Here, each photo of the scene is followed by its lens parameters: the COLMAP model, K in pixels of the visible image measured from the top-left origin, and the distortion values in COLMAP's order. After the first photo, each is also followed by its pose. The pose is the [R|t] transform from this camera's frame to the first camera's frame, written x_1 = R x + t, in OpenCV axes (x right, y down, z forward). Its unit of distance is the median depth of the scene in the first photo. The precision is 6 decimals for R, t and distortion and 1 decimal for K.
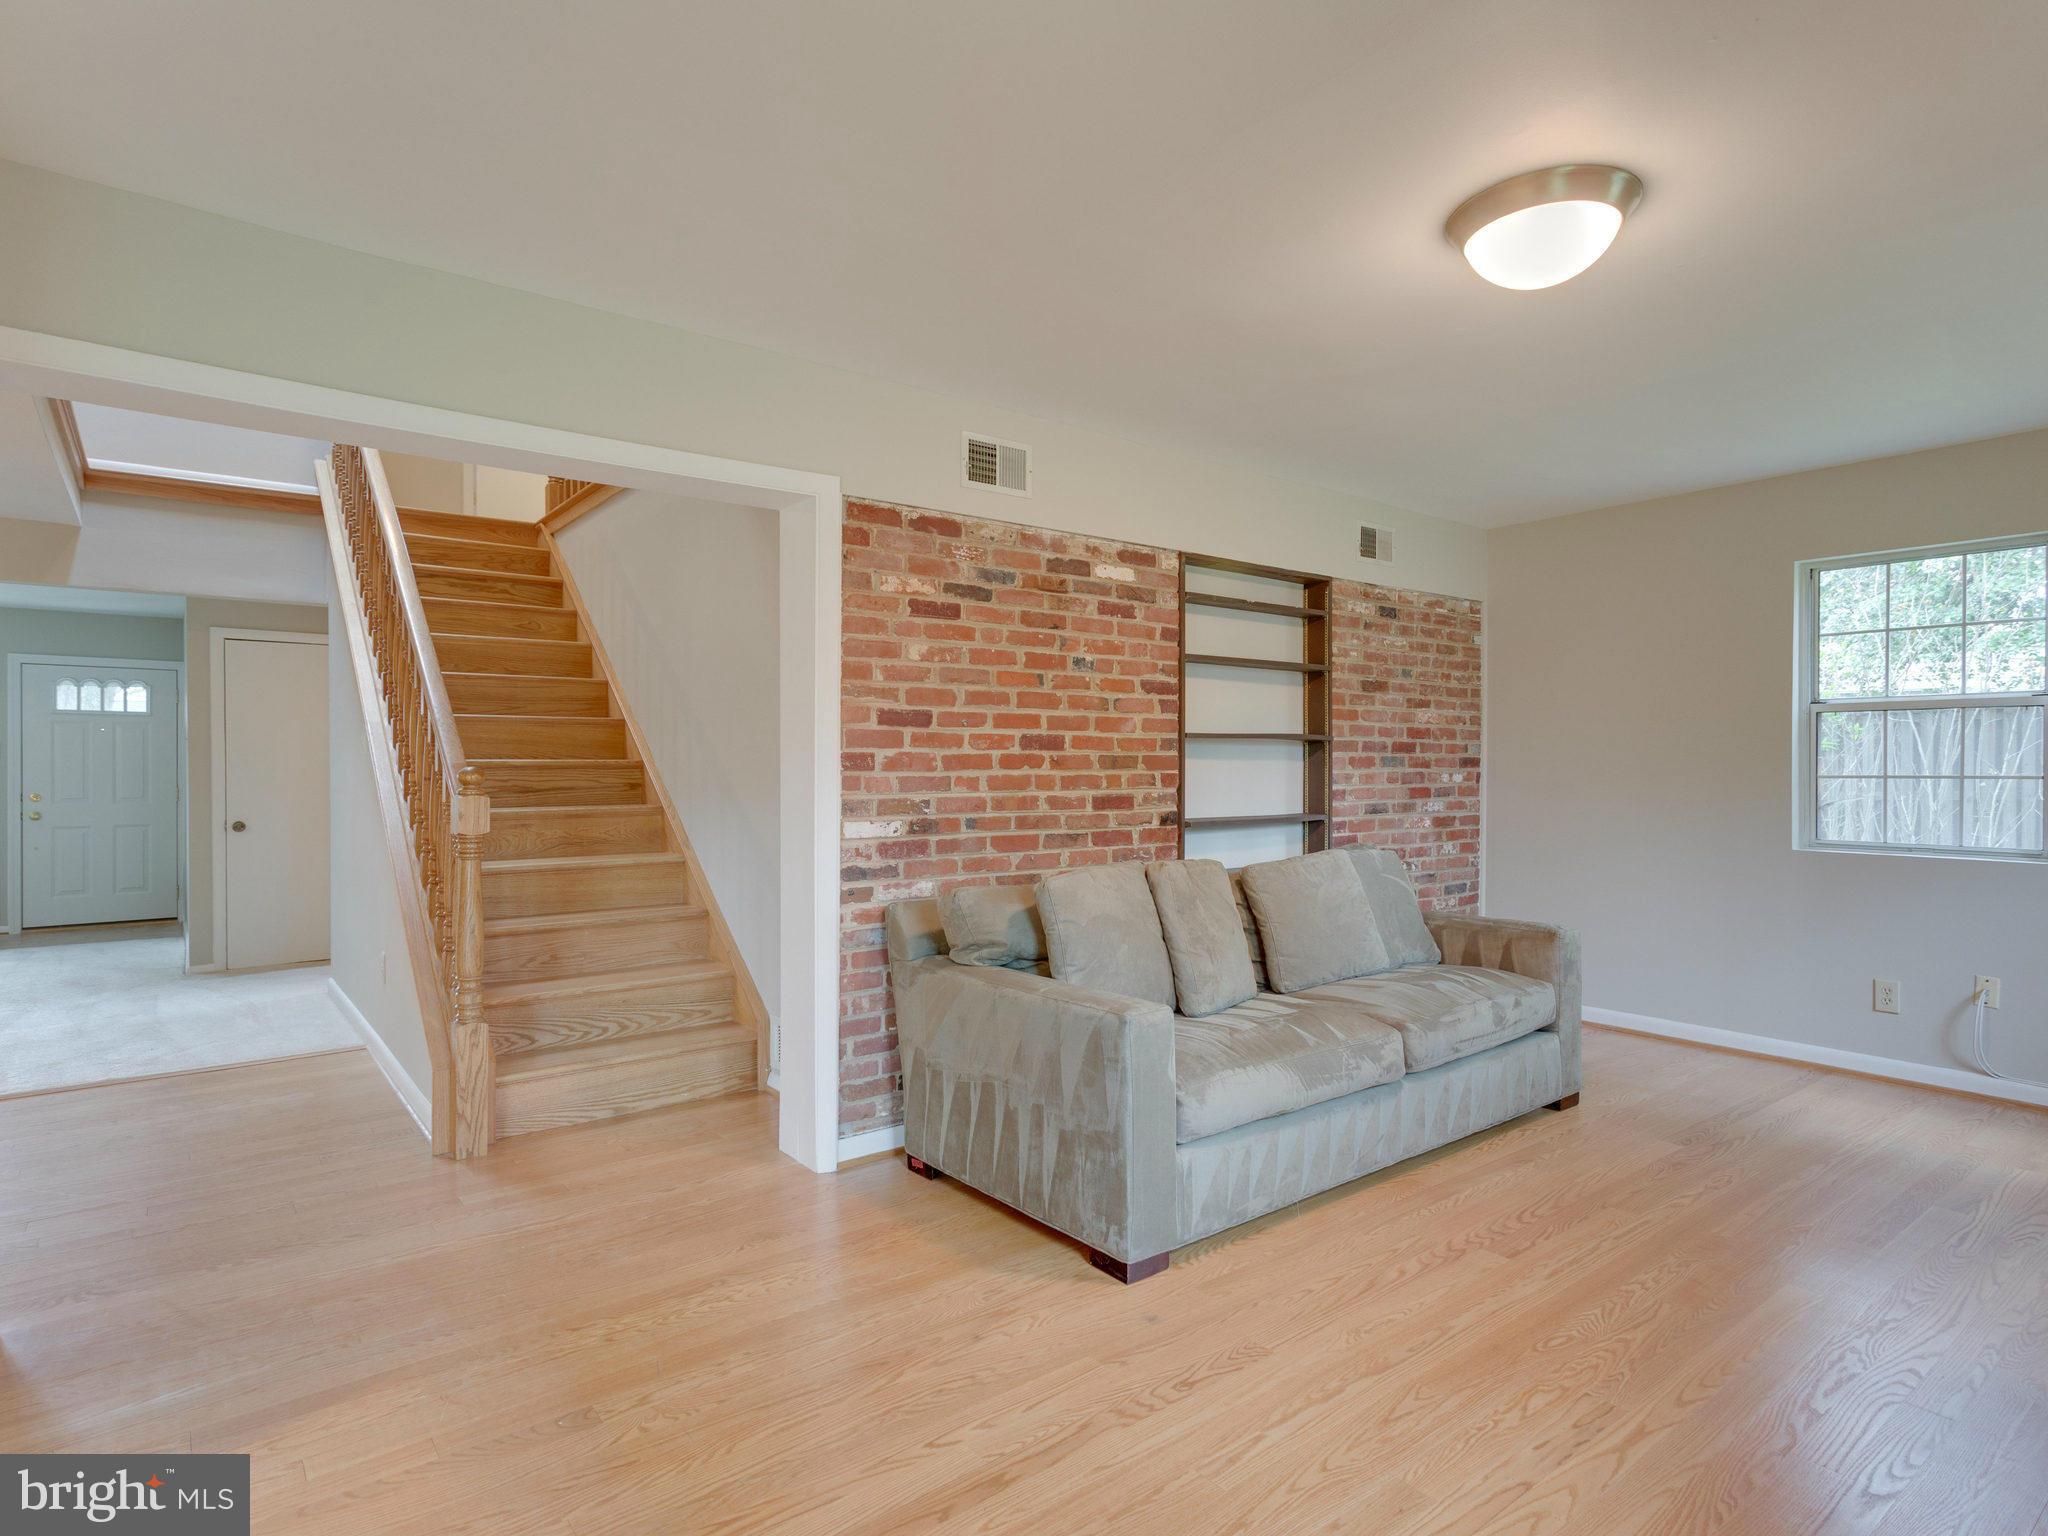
lens RADIAL K [[1116.5, 0, 998.0], [0, 1116.5, 763.8], [0, 0, 1]] dist [-0.000593, 0.003612]
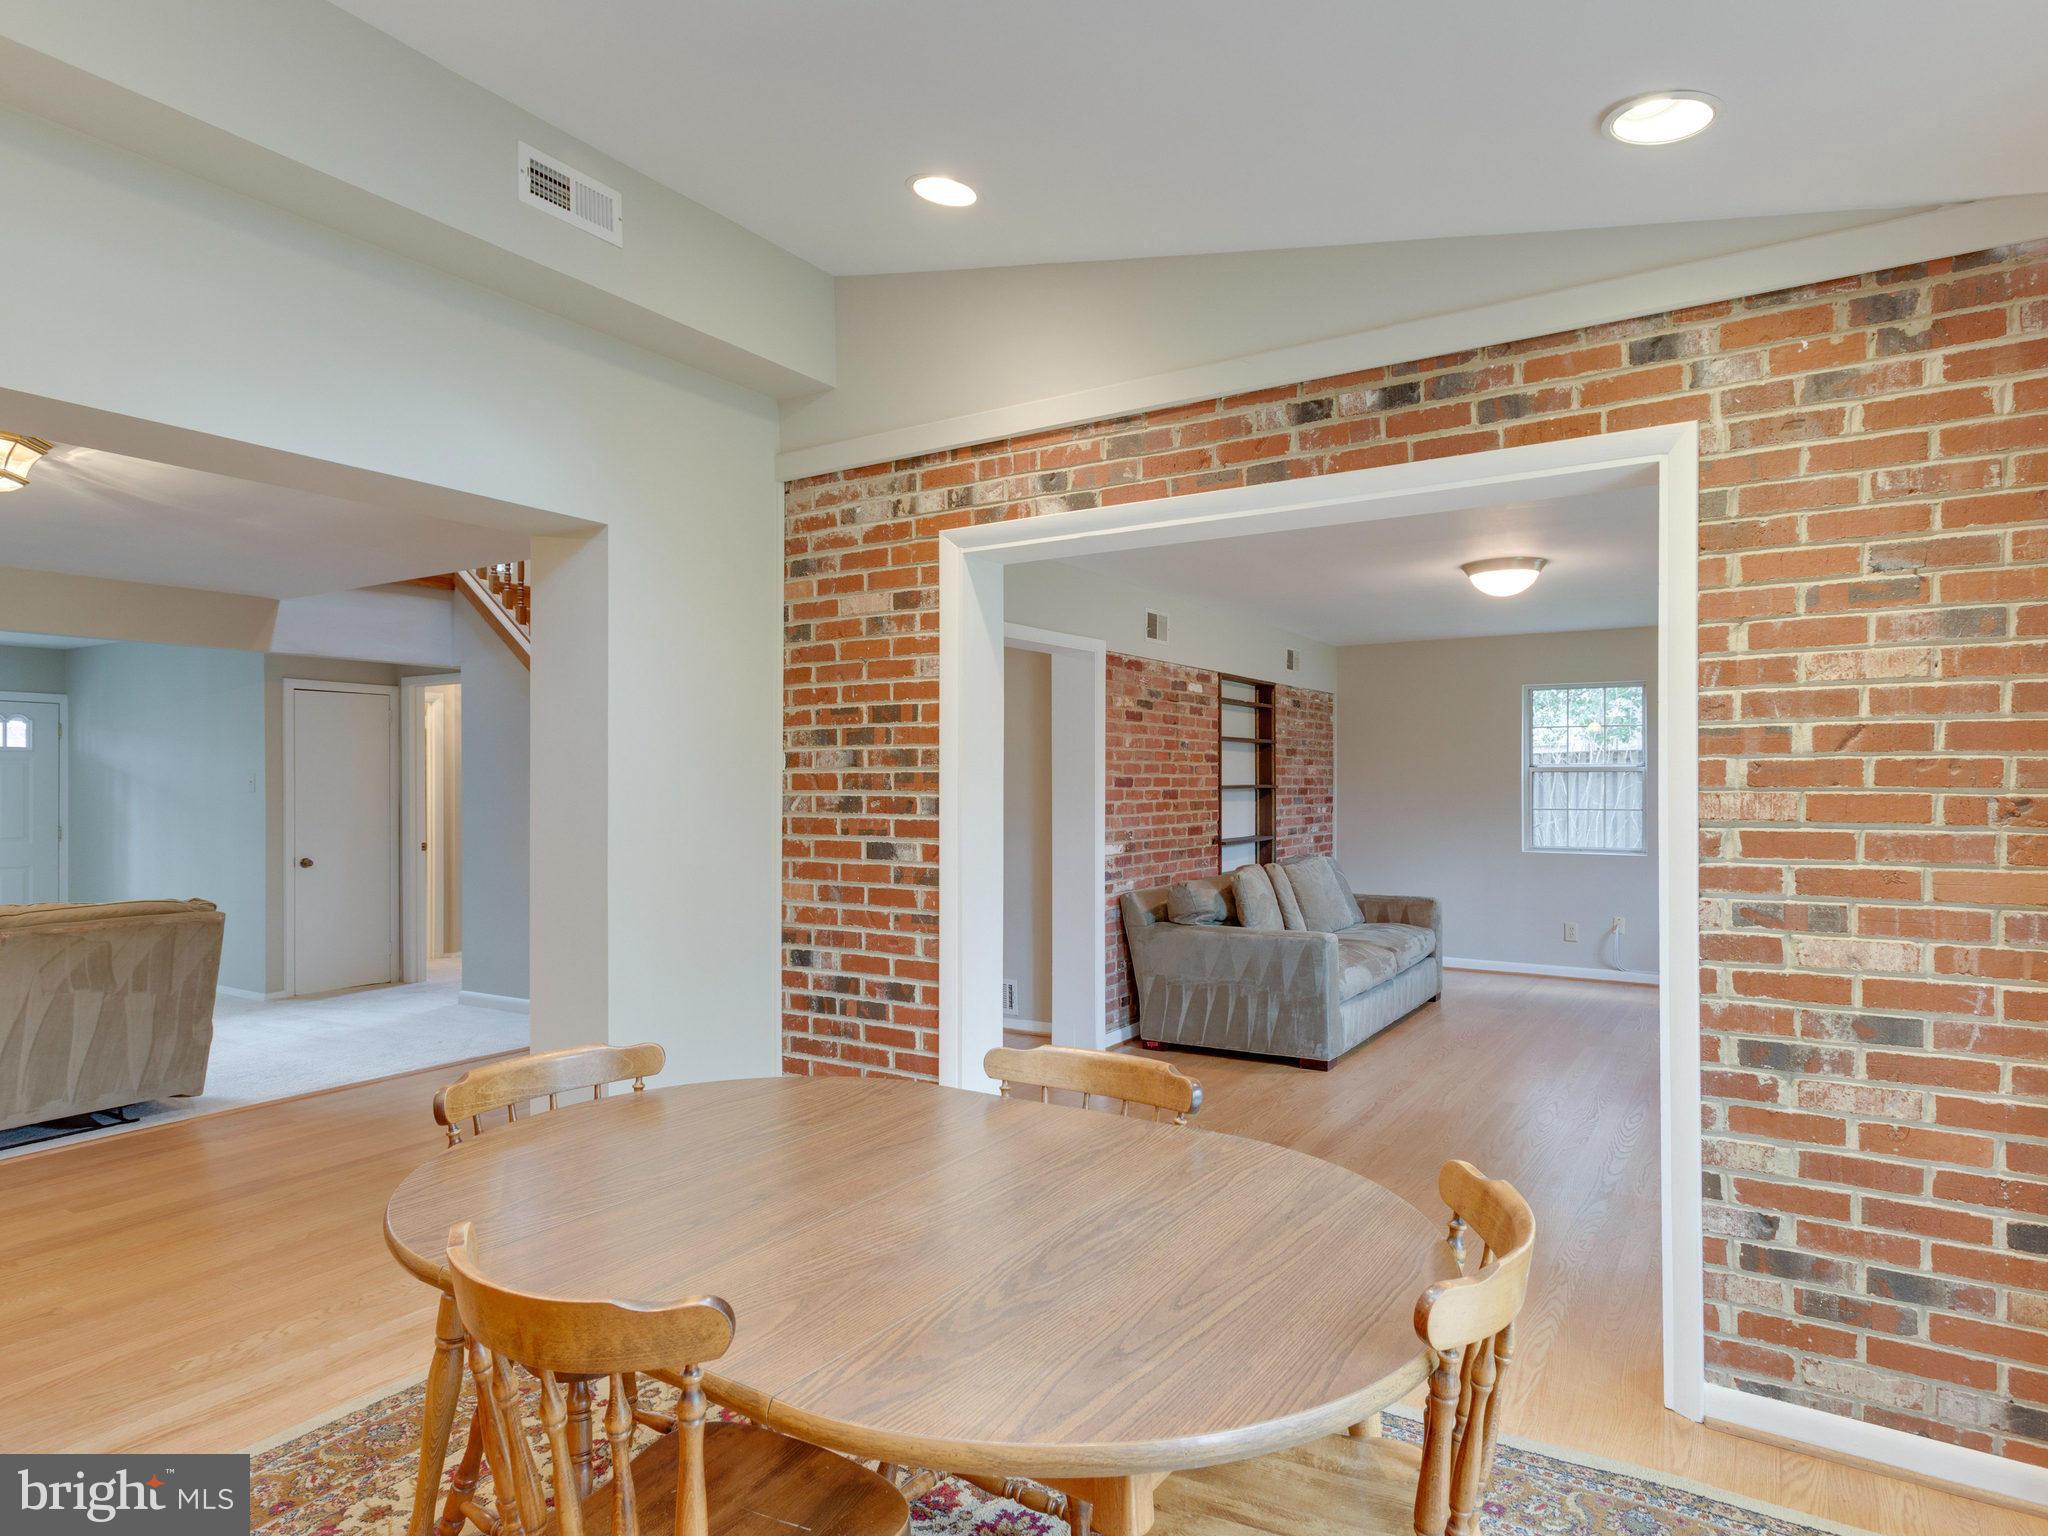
lens RADIAL K [[1210.6, 0, 993.2], [0, 1210.6, 776.3], [0, 0, 1]] dist [0.011122, -0.000833]
pose [[0.944517, -0.000399, 0.328463, -0.797159], [0.001755, 0.999991, -0.003833, -0.039936], [-0.328459, 0.004197, 0.944509, -0.591132]]
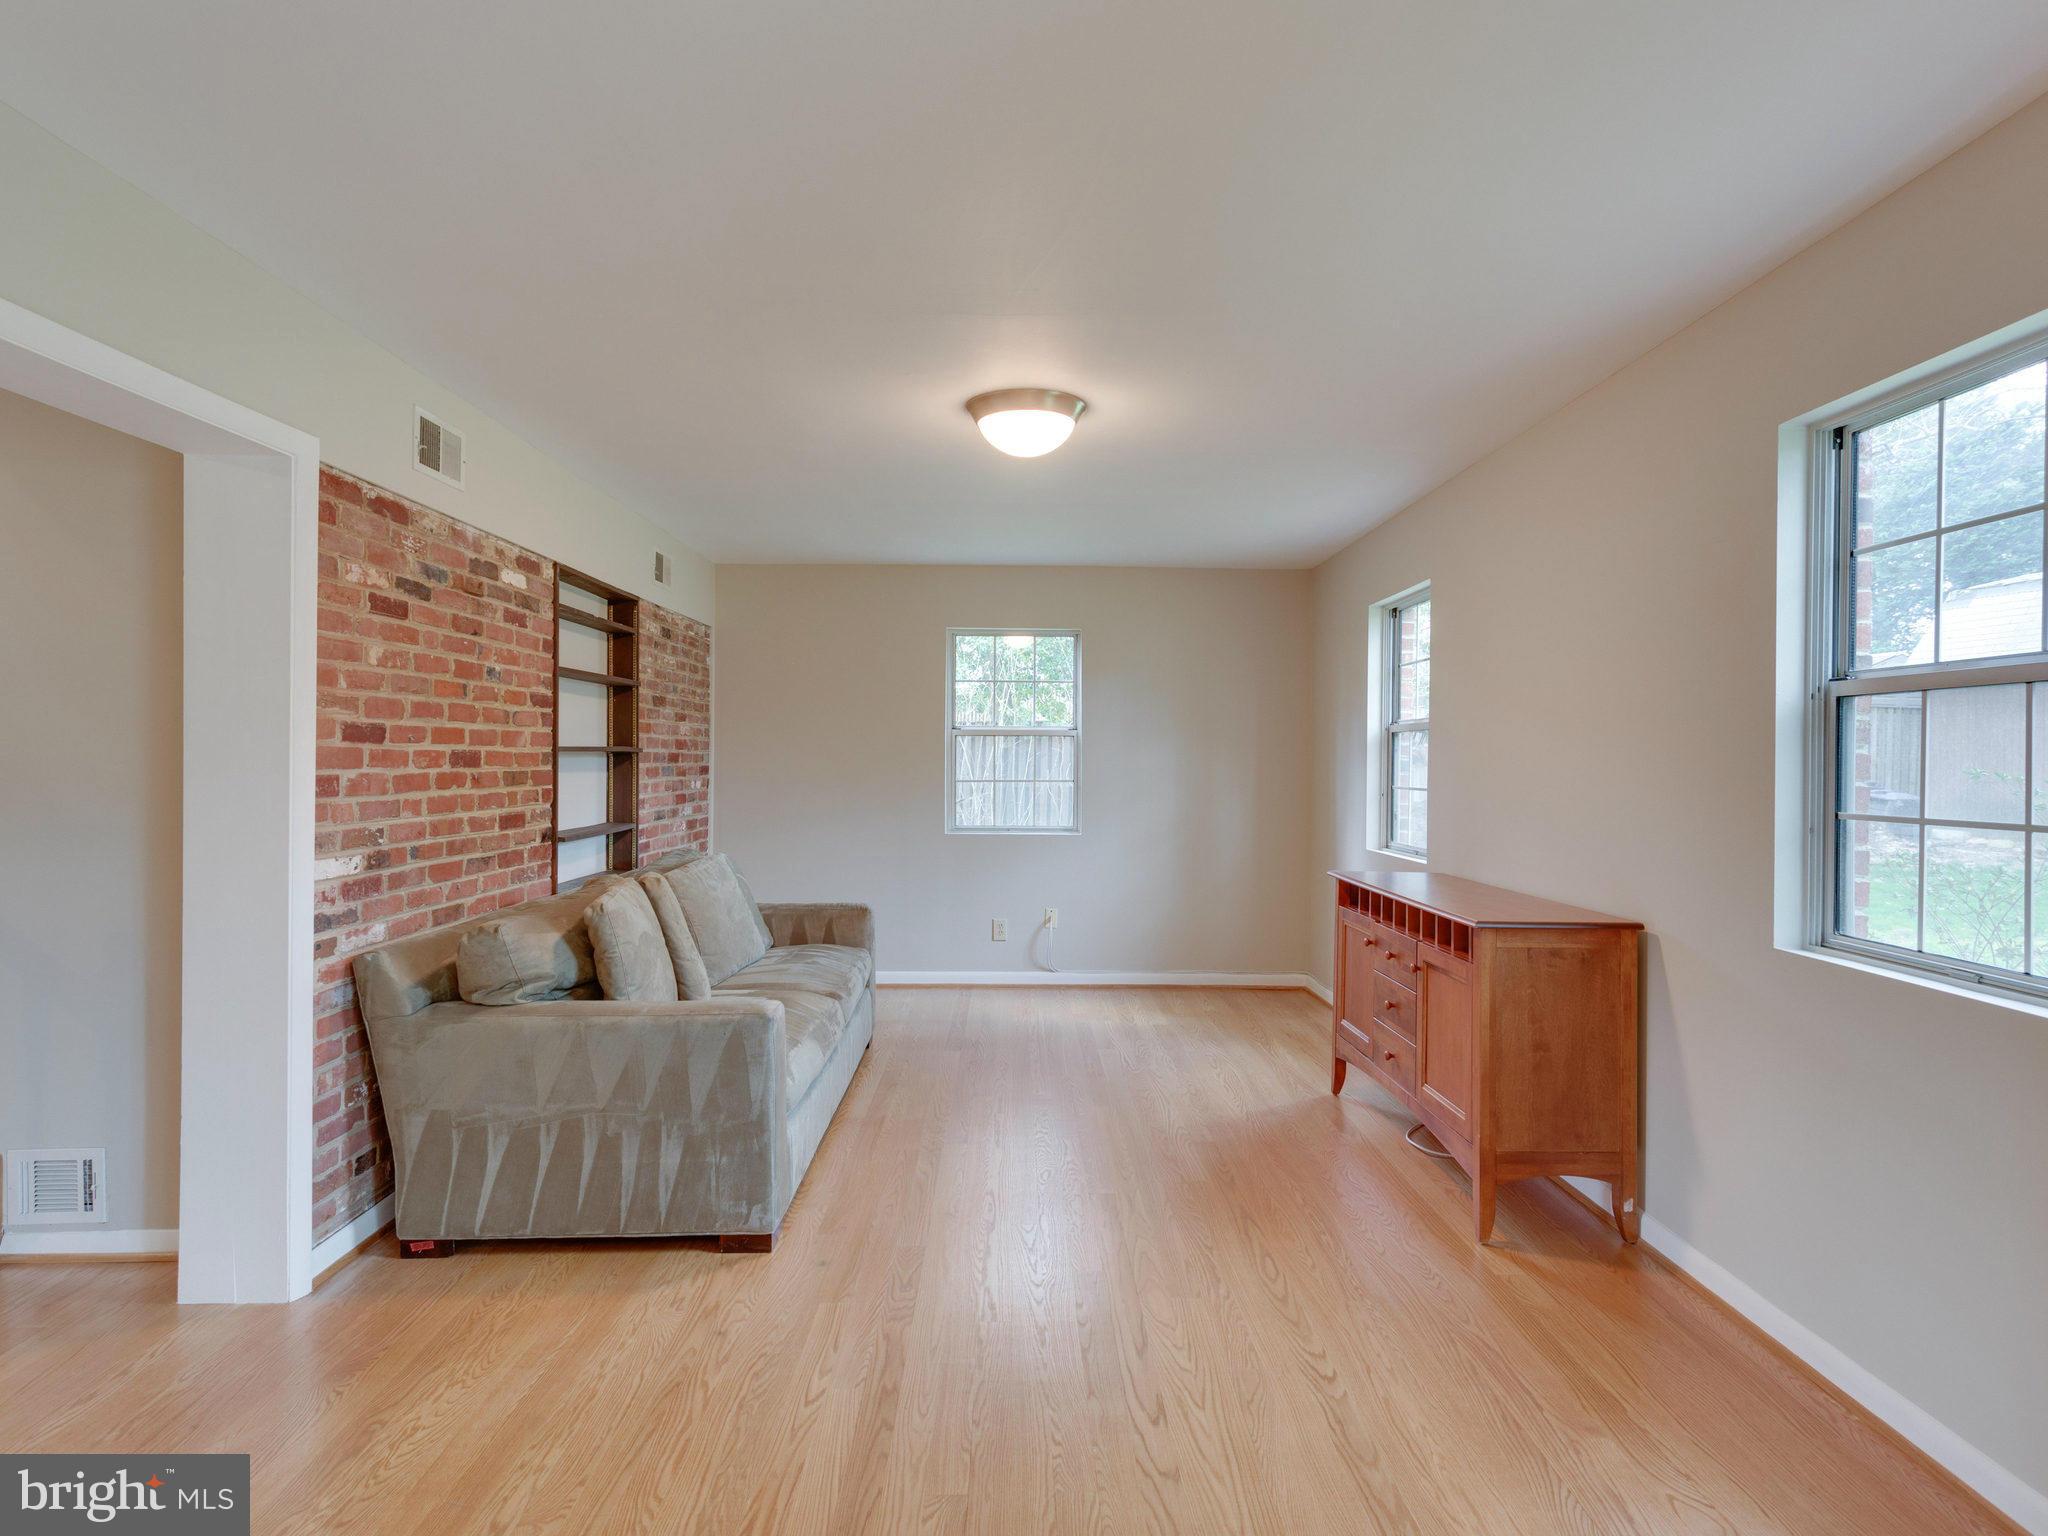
lens RADIAL K [[1151.6, 0, 1038.8], [0, 1151.6, 754.5], [0, 0, 1]] dist [0.001329, 0.001972]
pose [[0.590759, 0.003587, 0.806840, -0.451202], [-0.003370, 0.999992, -0.001978, -0.022812], [-0.806841, -0.001550, 0.590767, 0.066577]]
